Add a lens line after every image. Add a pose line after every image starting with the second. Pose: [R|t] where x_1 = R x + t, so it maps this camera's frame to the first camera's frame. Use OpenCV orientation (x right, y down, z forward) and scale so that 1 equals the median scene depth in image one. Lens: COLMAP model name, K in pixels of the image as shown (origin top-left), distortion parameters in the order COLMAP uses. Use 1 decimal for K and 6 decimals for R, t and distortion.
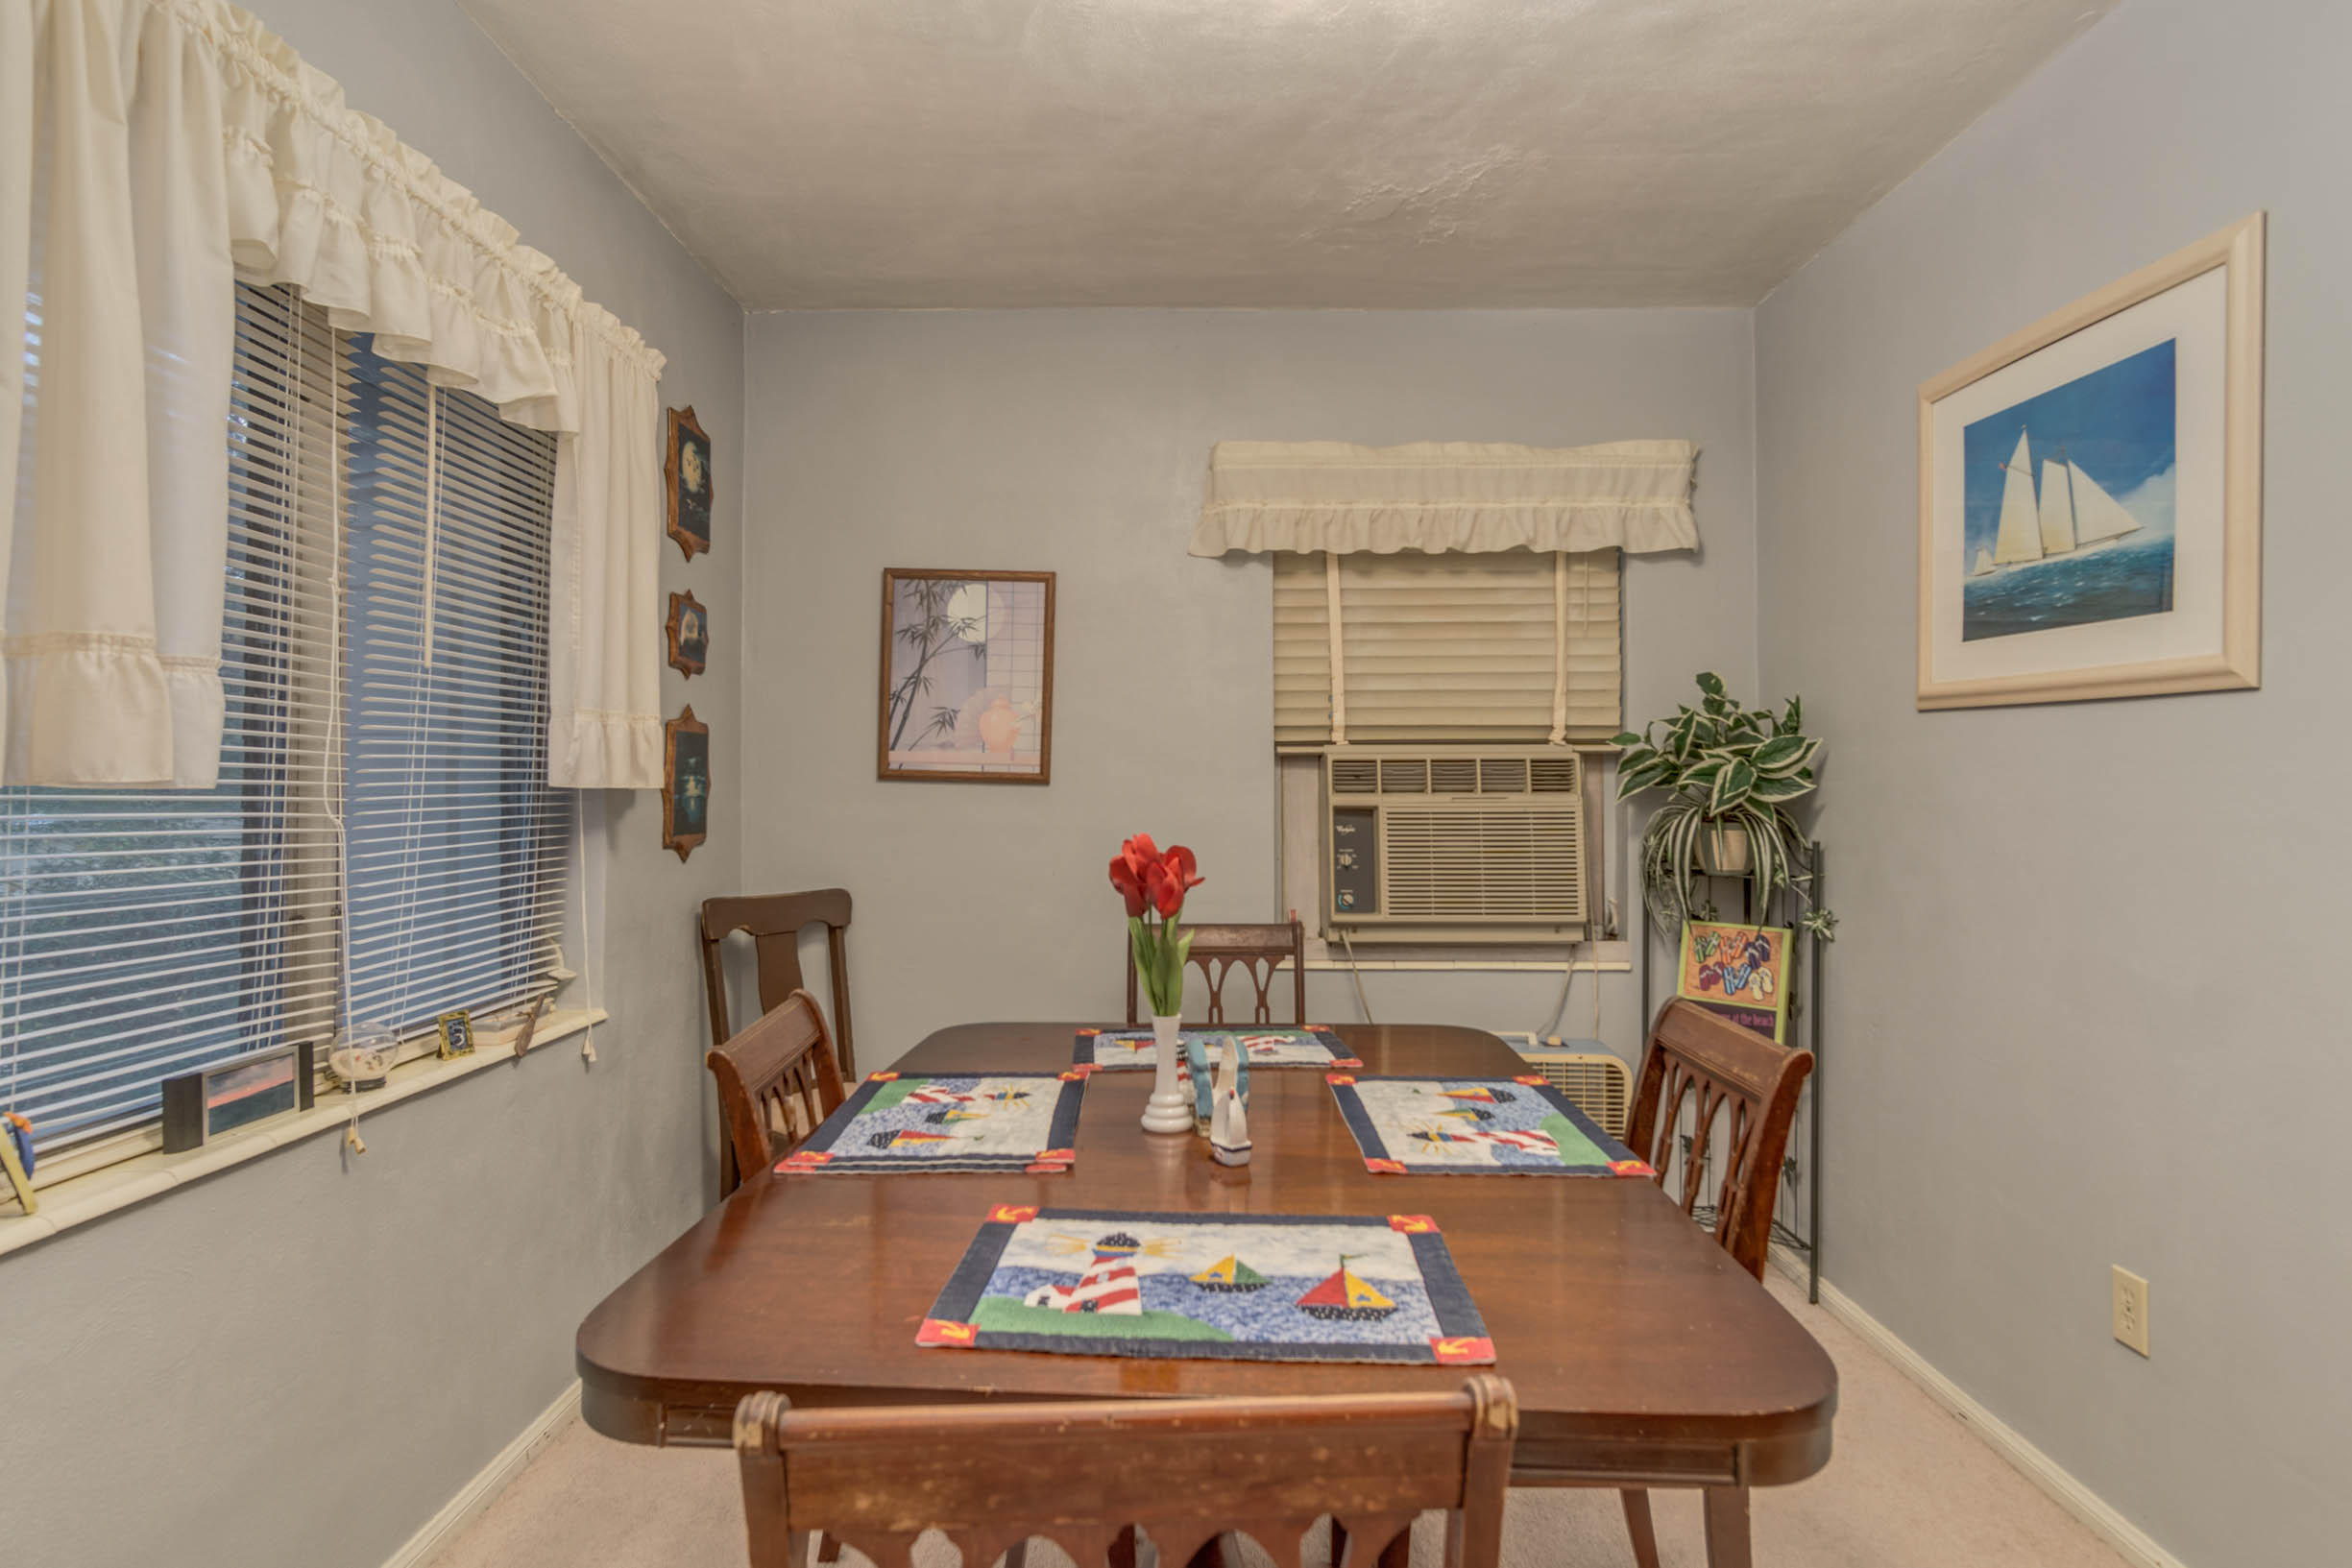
lens RADIAL K [[1255.5, 0, 1173.6], [0, 1255.5, 767.3], [0, 0, 1]] dist [0.001809, 0.002316]
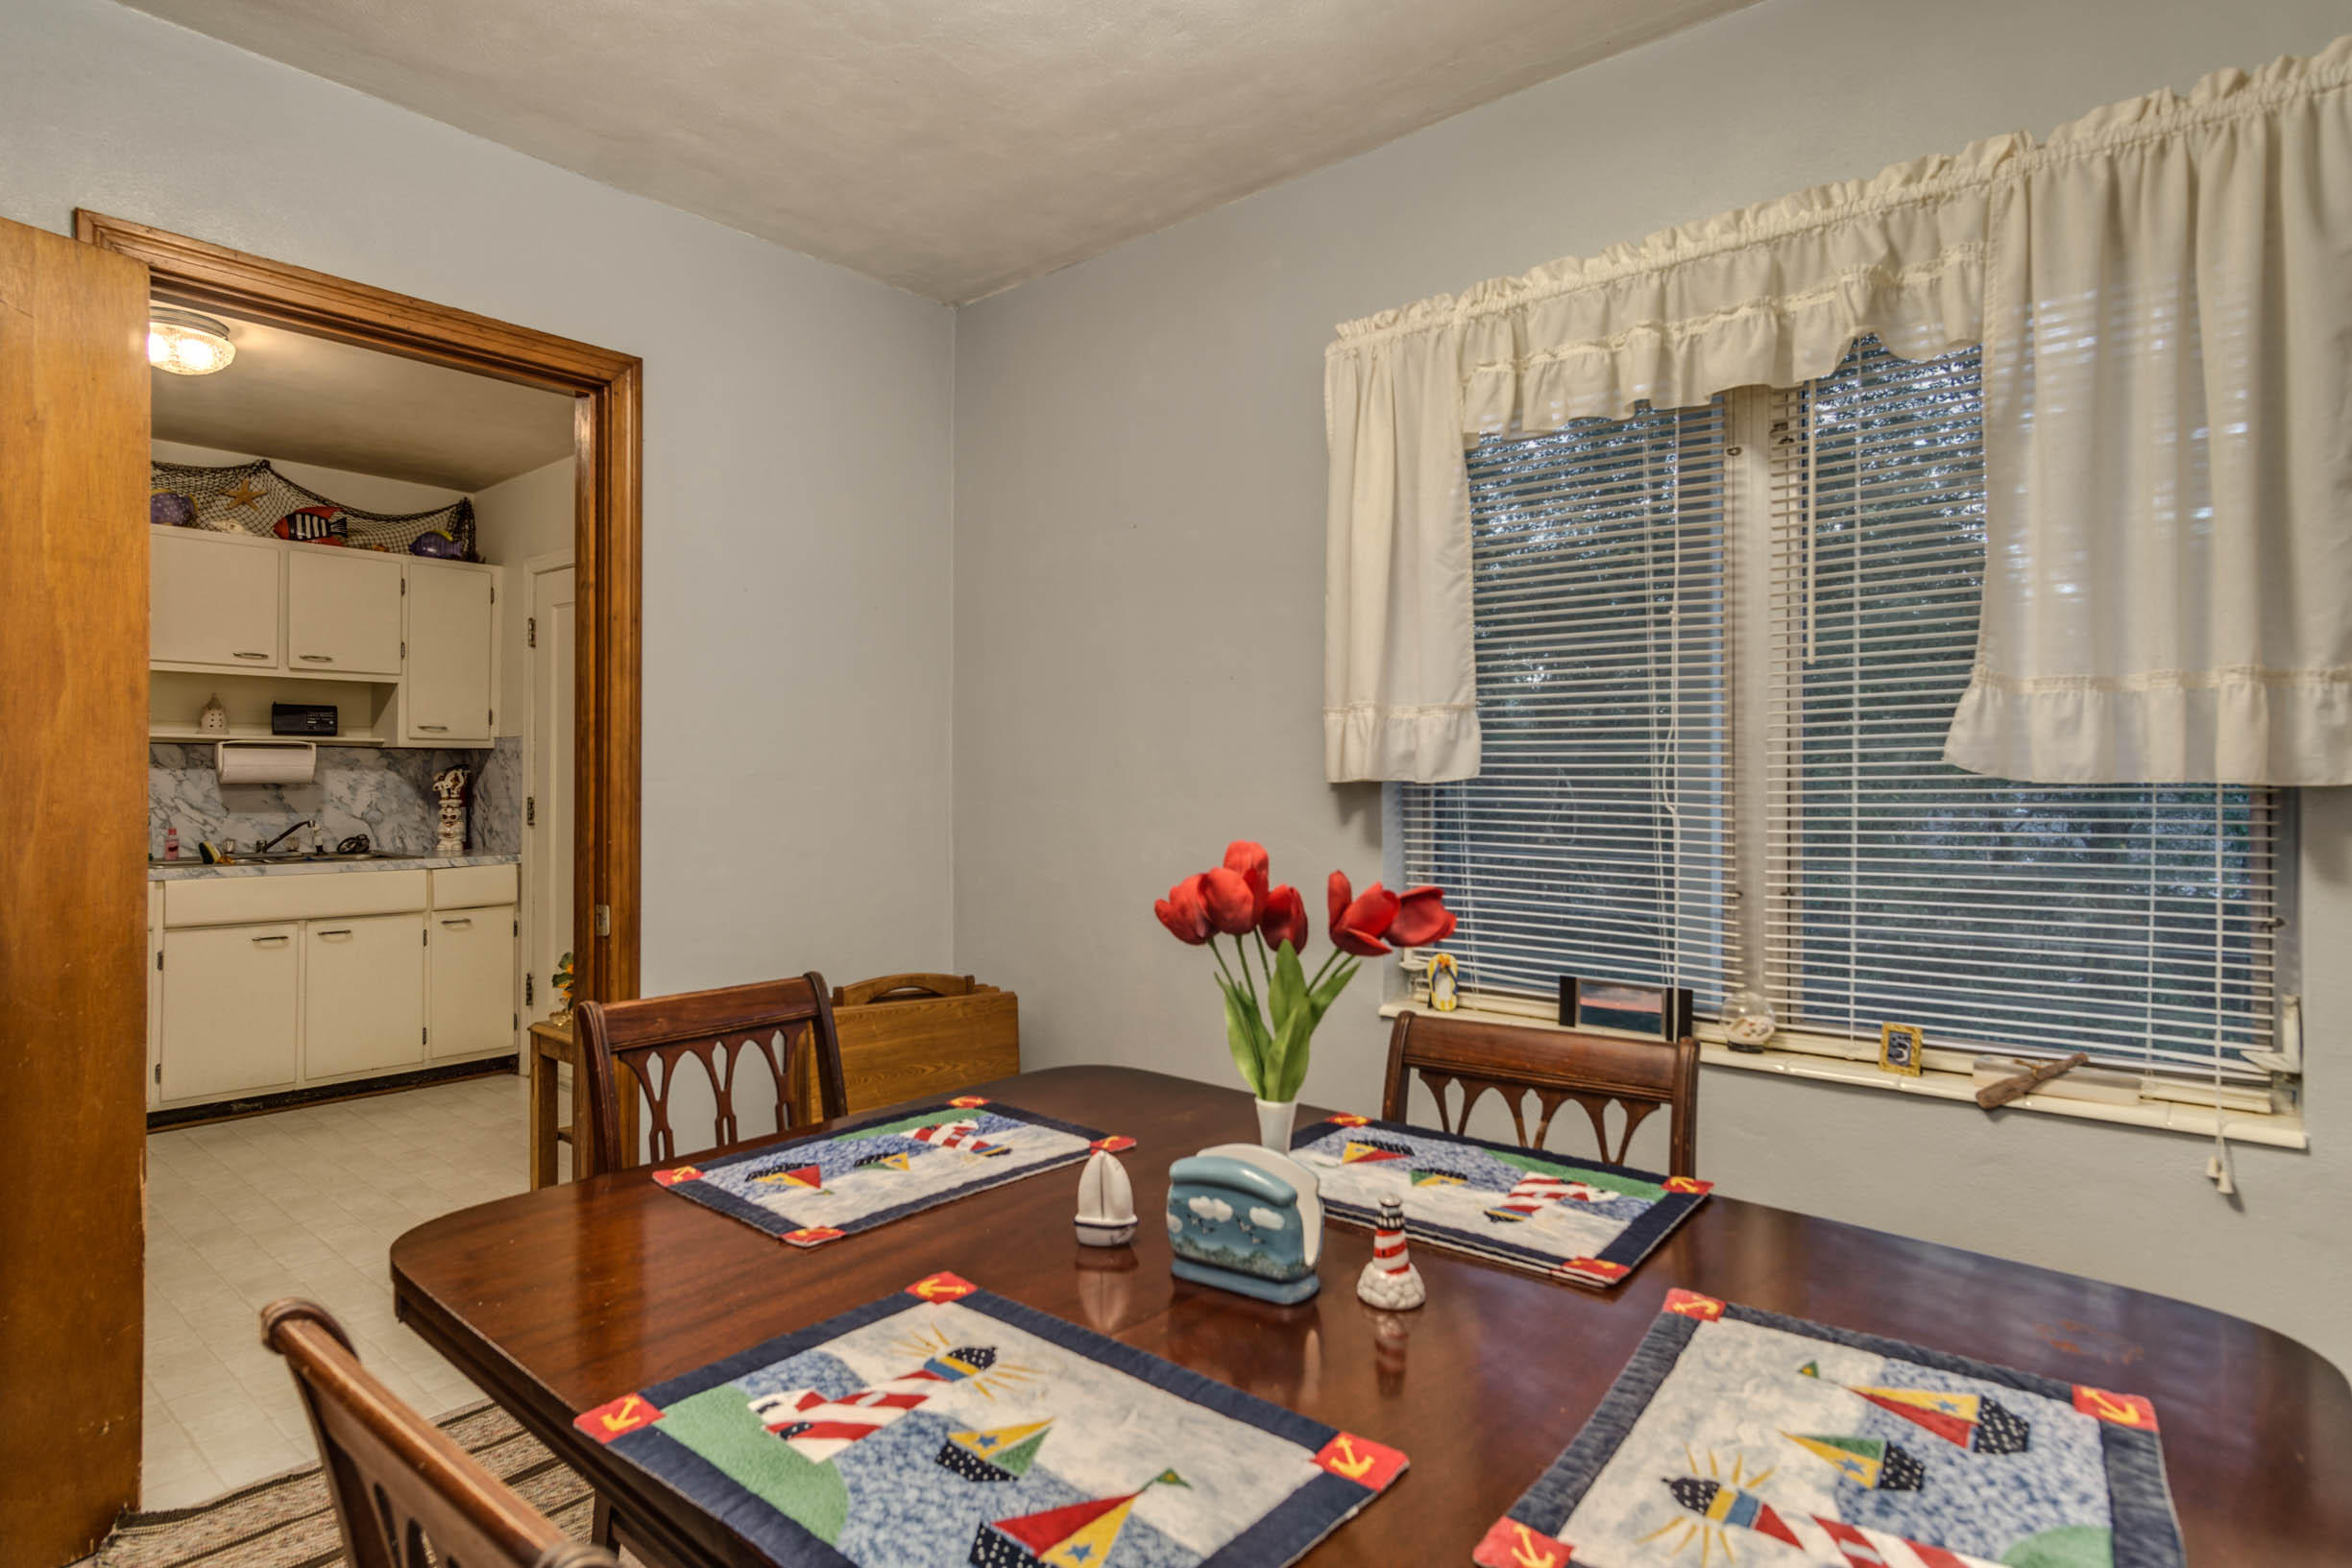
lens RADIAL K [[1255.5, 0, 1173.6], [0, 1255.5, 767.3], [0, 0, 1]] dist [0.001809, 0.002316]
pose [[-0.635308, -0.009221, -0.772204, 0.312114], [0.010188, 0.999742, -0.020320, 0.010999], [0.772192, -0.020777, -0.635050, 0.749515]]
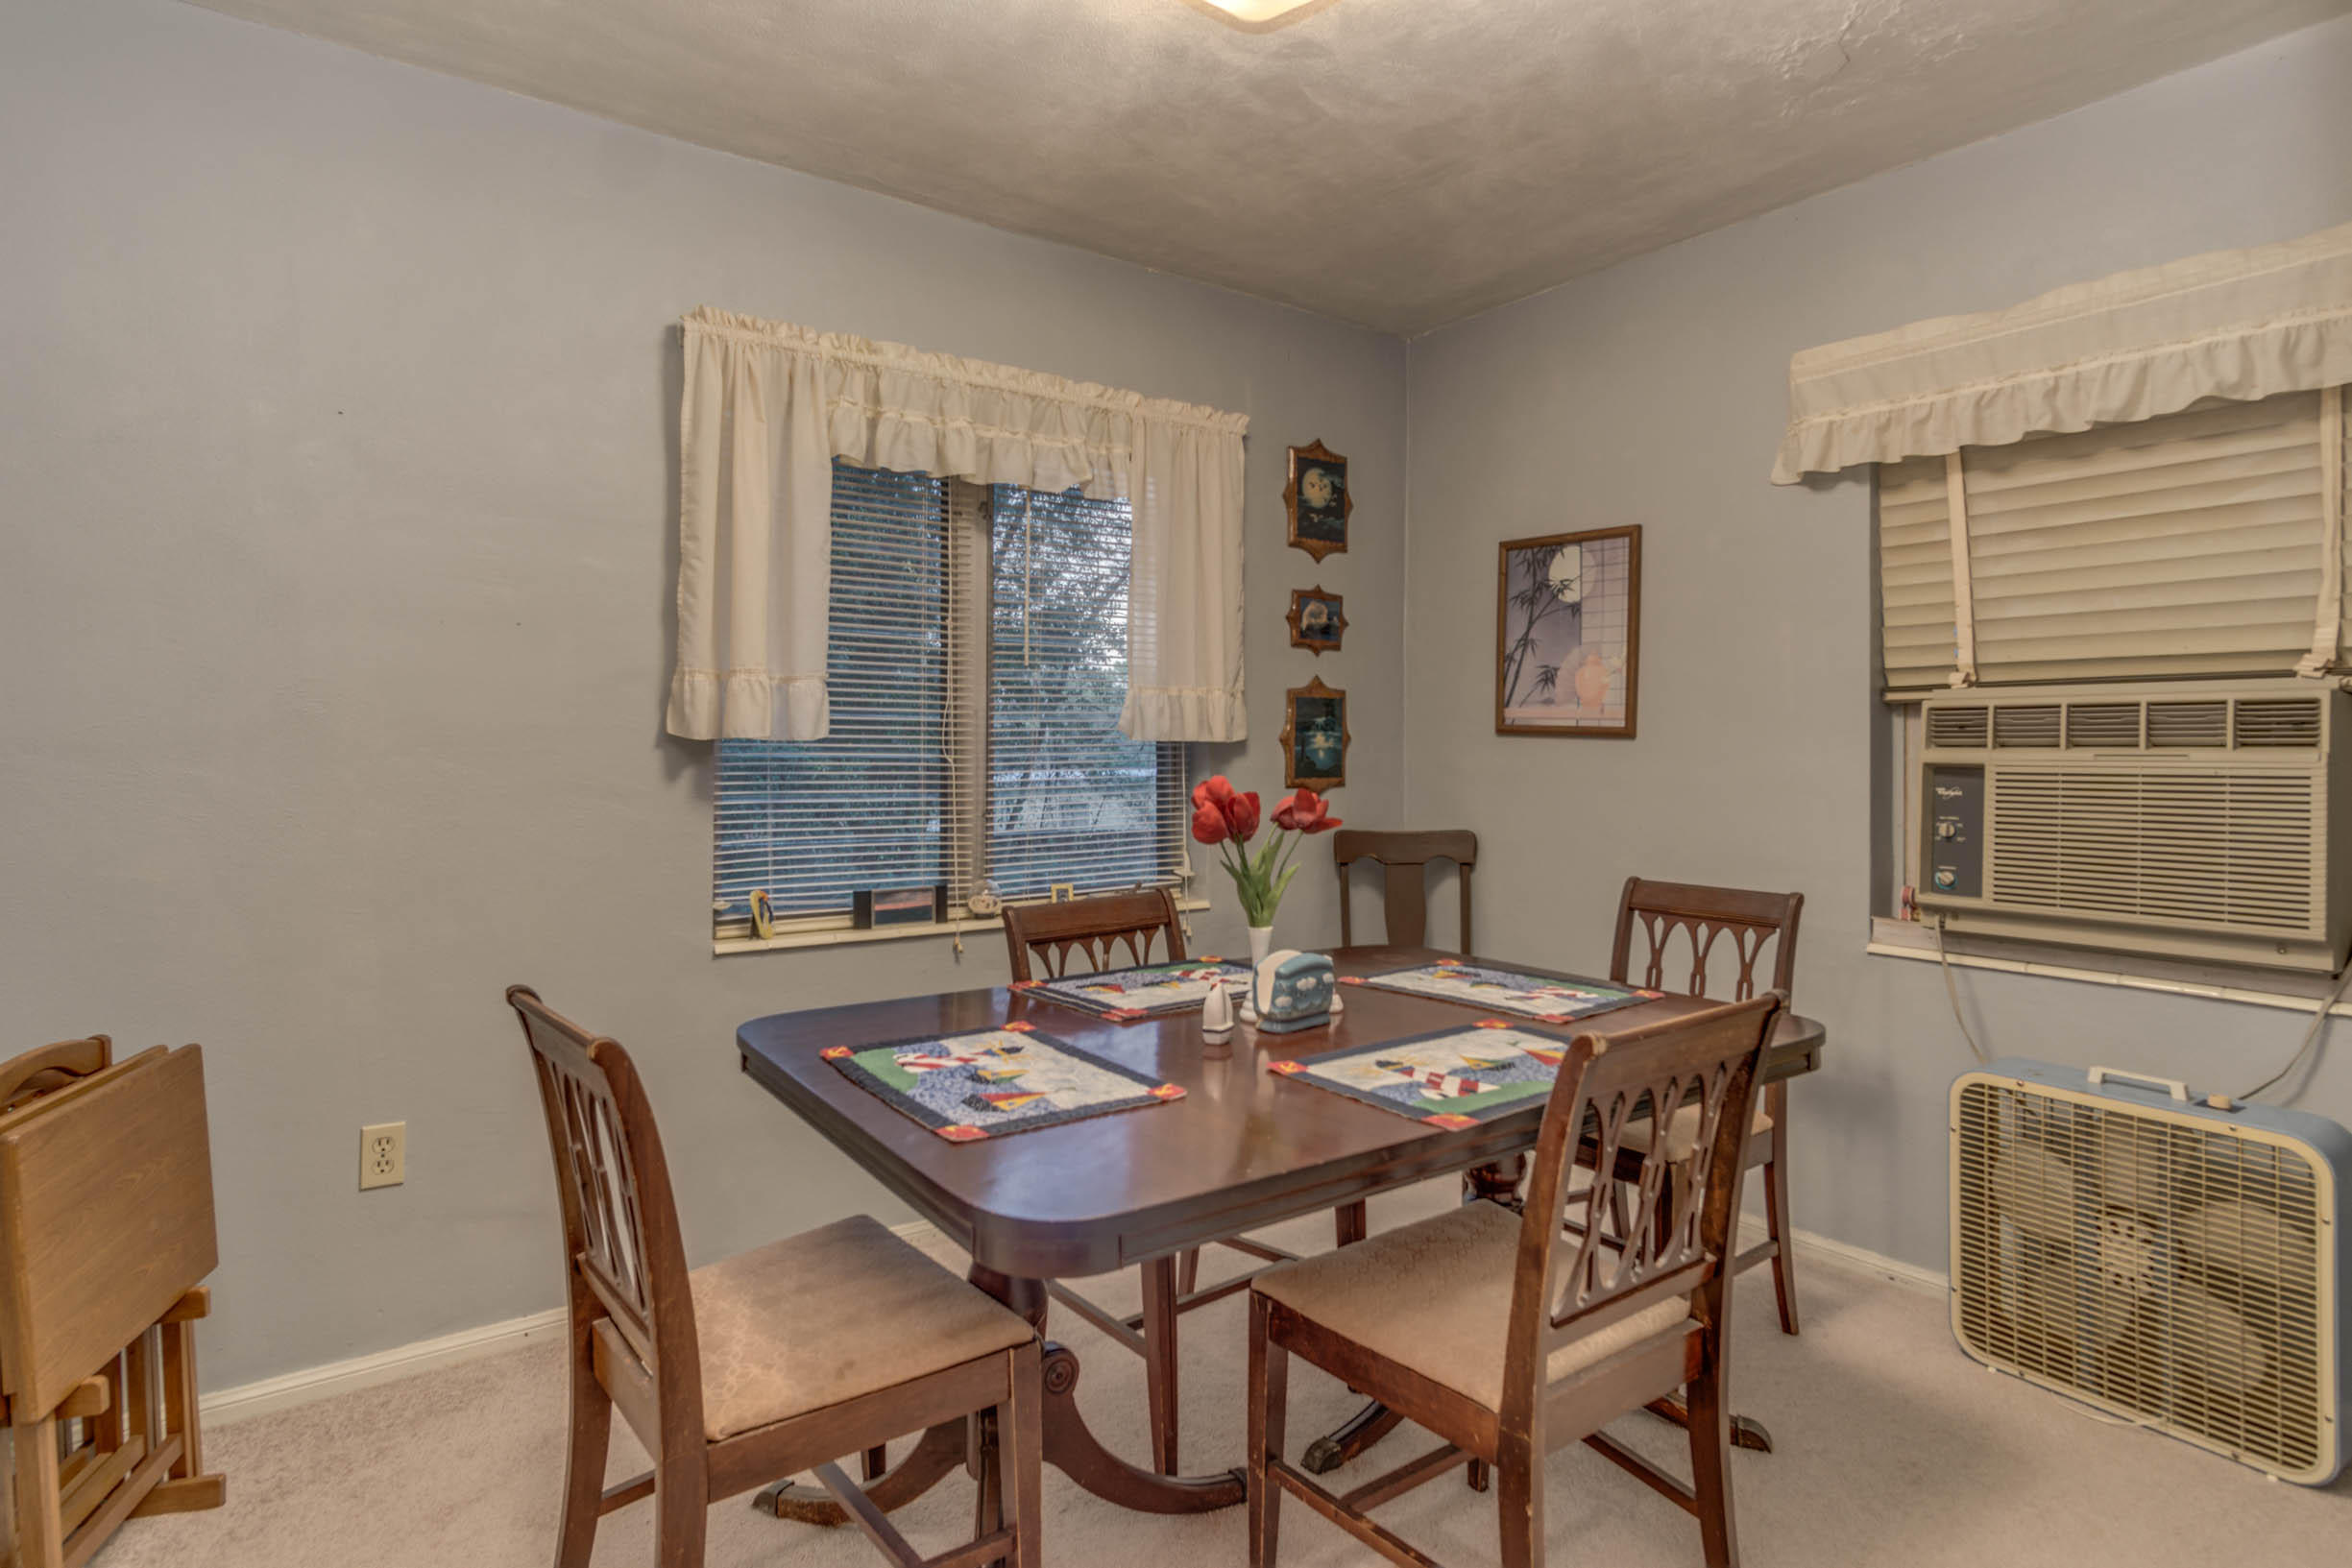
lens RADIAL K [[1251.3, 0, 1178.2], [0, 1251.3, 746.1], [0, 0, 1]] dist [0.002886, 0.001427]
pose [[0.606143, 0.002660, -0.795351, 0.482353], [0.012549, 0.999838, 0.012908, 0.002651], [0.795257, -0.017805, 0.606011, 0.108650]]
